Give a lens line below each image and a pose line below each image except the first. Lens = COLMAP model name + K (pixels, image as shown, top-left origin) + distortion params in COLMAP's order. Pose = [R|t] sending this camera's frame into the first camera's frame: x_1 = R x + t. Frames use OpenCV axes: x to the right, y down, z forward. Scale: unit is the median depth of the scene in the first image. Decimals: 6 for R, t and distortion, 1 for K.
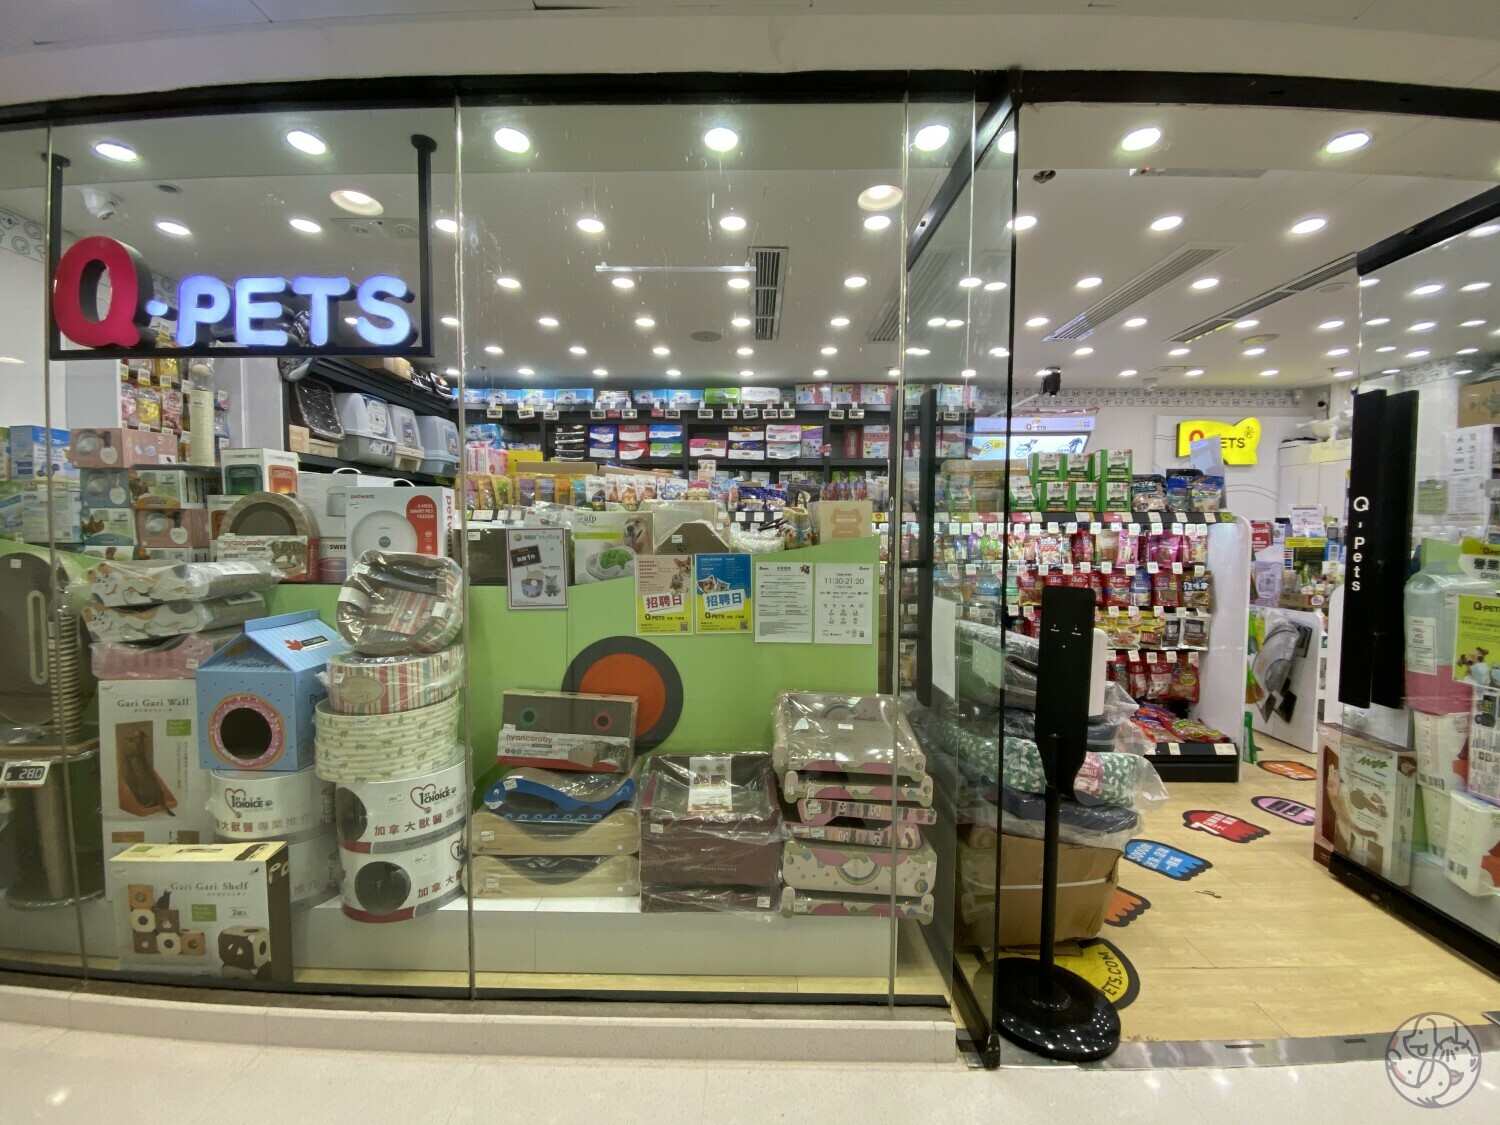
lens RADIAL K [[606.1, 0, 750.0], [0, 606.1, 562.5], [0, 0, 1]] dist [0.023703, -0.022360]
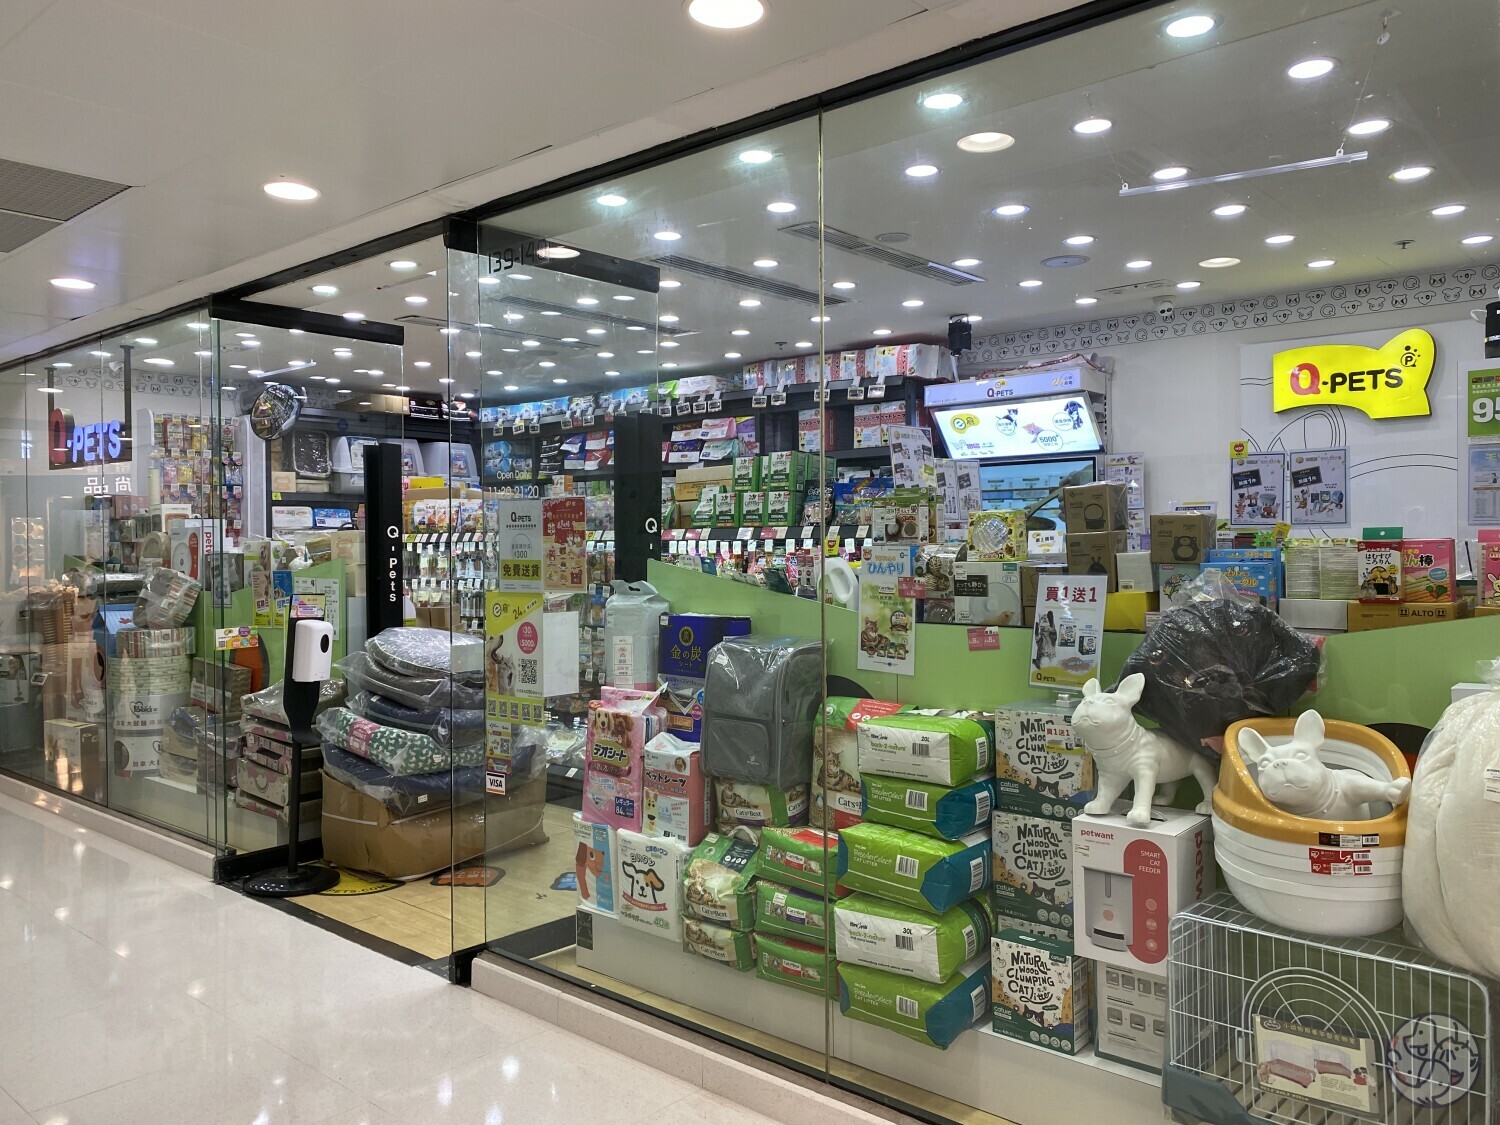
lens RADIAL K [[1151.7, 0, 750.0], [0, 1151.7, 562.5], [0, 0, 1]] dist [0.023815, -0.000020]
pose [[0.760609, 0.001652, -0.649208, 1.133486], [-0.021770, 0.999499, -0.022963, 0.001795], [0.648845, 0.031599, 0.760264, -0.152272]]
